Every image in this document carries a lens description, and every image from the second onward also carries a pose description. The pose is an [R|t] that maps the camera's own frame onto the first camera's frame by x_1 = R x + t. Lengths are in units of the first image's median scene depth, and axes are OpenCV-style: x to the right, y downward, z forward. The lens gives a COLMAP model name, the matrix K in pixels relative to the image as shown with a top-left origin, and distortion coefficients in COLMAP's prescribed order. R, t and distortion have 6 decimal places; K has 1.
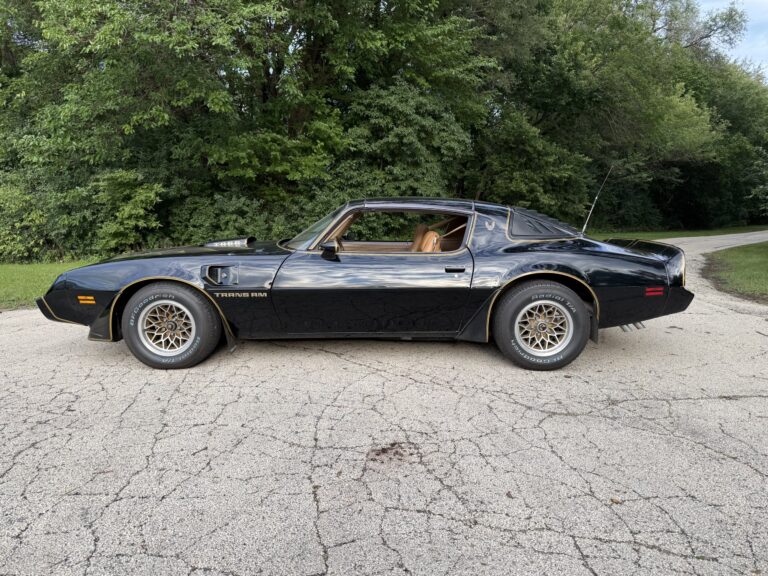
lens RADIAL K [[528.1, 0, 384.1], [0, 528.1, 300.4], [0, 0, 1]] dist [0.072752, -0.091775]
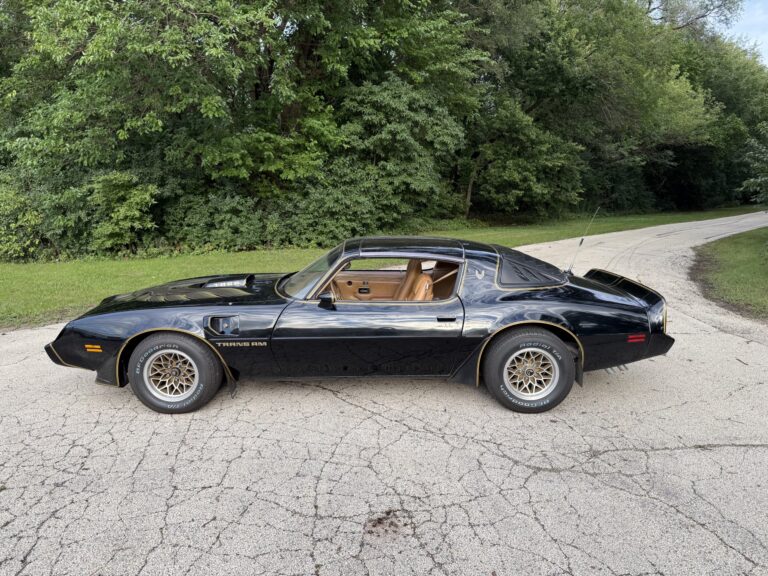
lens RADIAL K [[527.7, 0, 380.4], [0, 527.7, 298.3], [0, 0, 1]] dist [0.068509, -0.083713]
pose [[0.999976, -0.004960, 0.004847, -0.000385], [0.004768, 0.999236, 0.038790, -0.036186], [-0.005036, -0.038766, 0.999236, -0.010702]]
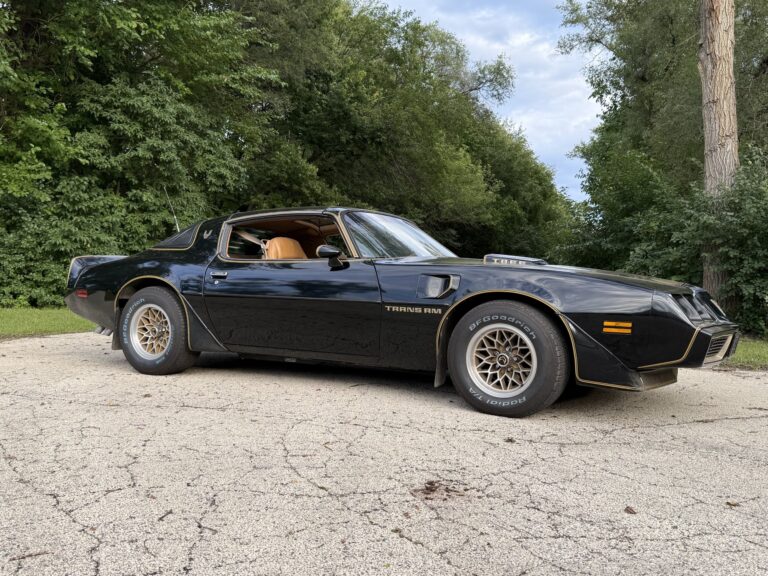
lens RADIAL K [[710.6, 0, 378.5], [0, 710.6, 287.3], [0, 0, 1]] dist [0.199463, -0.451491]
pose [[0.916023, 0.024952, 0.400350, -0.079552], [0.036143, 0.988869, -0.144329, 0.026208], [-0.399495, 0.146679, 0.904925, 0.018485]]
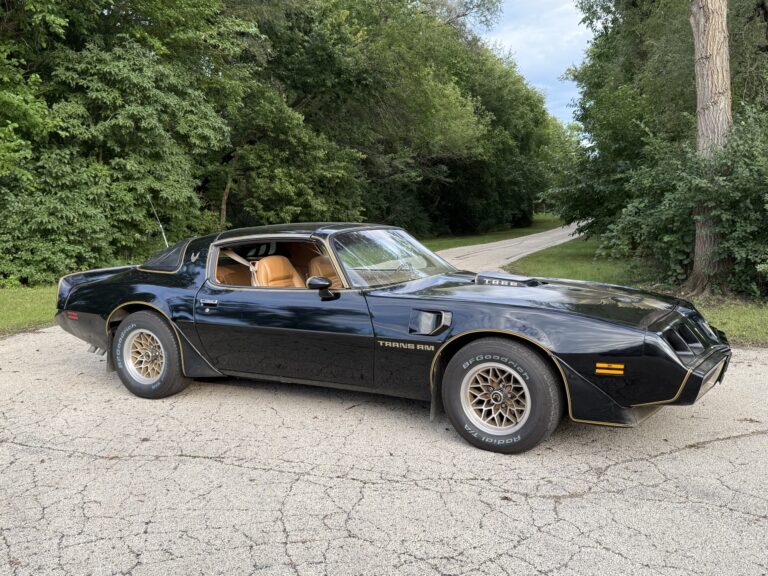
lens RADIAL K [[710.6, 0, 378.5], [0, 710.6, 287.3], [0, 0, 1]] dist [0.199463, -0.451491]
pose [[0.912062, -0.052318, 0.406700, -0.077166], [0.078036, 0.995847, -0.046897, -0.016648], [-0.402557, 0.074511, 0.912357, 0.014965]]
